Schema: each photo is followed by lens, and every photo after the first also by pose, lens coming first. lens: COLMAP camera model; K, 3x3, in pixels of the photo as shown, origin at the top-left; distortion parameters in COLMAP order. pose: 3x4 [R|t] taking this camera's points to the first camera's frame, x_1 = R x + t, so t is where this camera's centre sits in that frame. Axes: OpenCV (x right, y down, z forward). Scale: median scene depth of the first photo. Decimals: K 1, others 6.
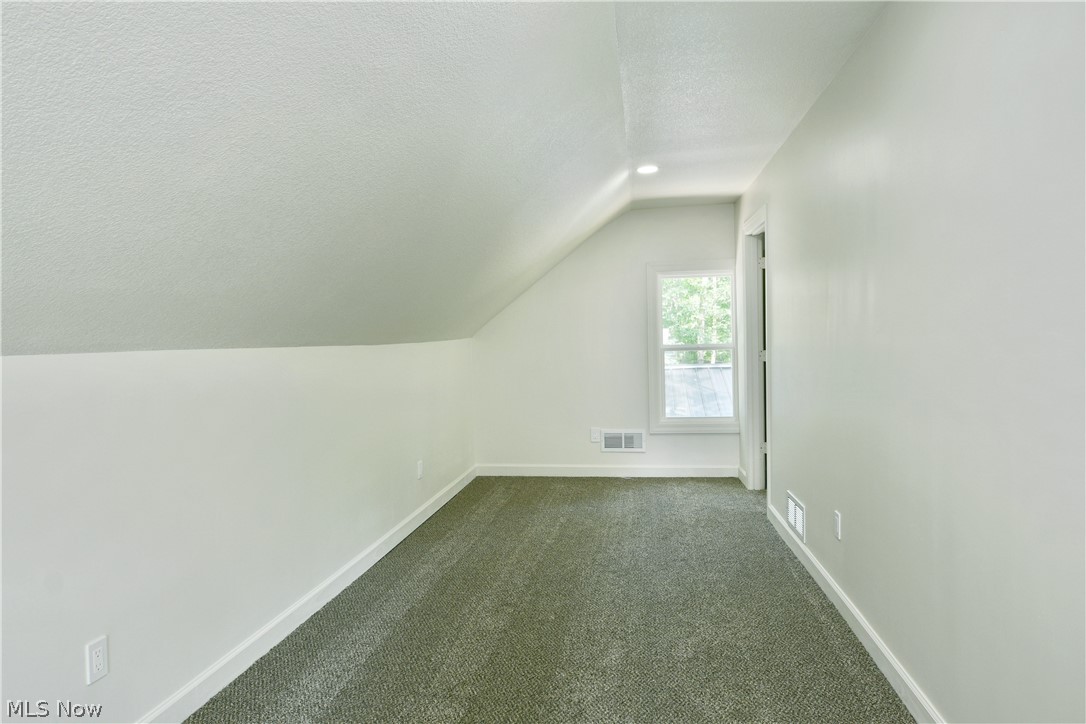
lens RADIAL K [[655.5, 0, 538.2], [0, 655.5, 362.6], [0, 0, 1]] dist [-0.017635, -0.002847]
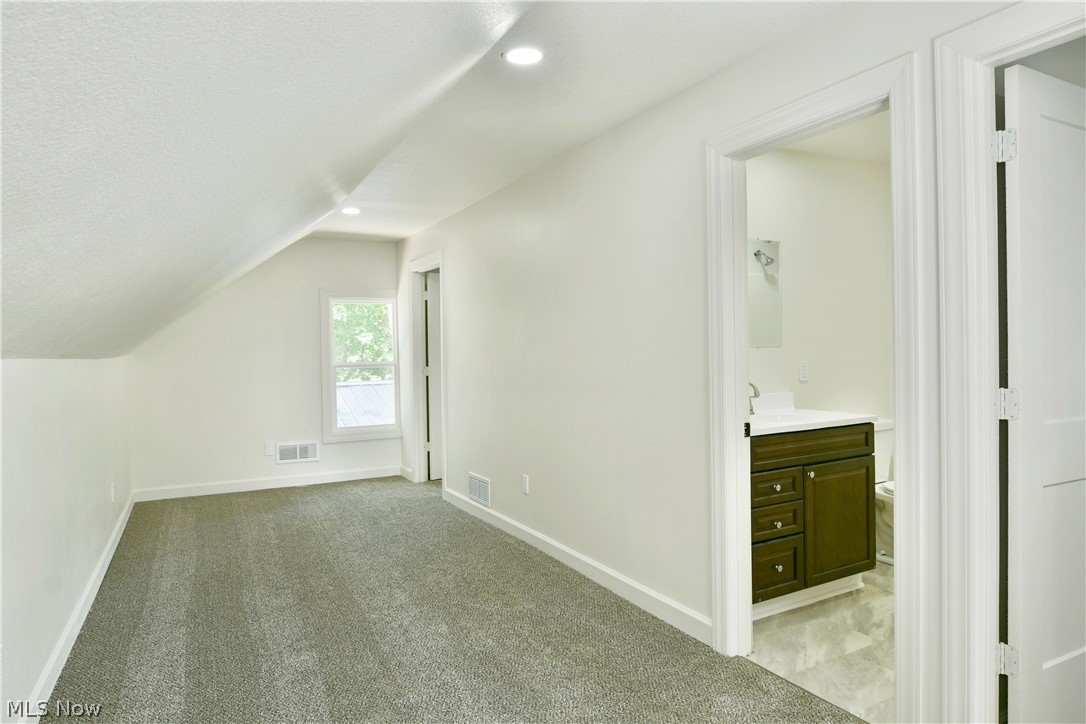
lens RADIAL K [[655.5, 0, 538.2], [0, 655.5, 362.6], [0, 0, 1]] dist [-0.017635, -0.002847]
pose [[0.802767, 0.003542, 0.596283, -0.203360], [0.016727, 0.999455, -0.028457, 0.011122], [-0.596059, 0.032819, 0.802270, -0.100664]]
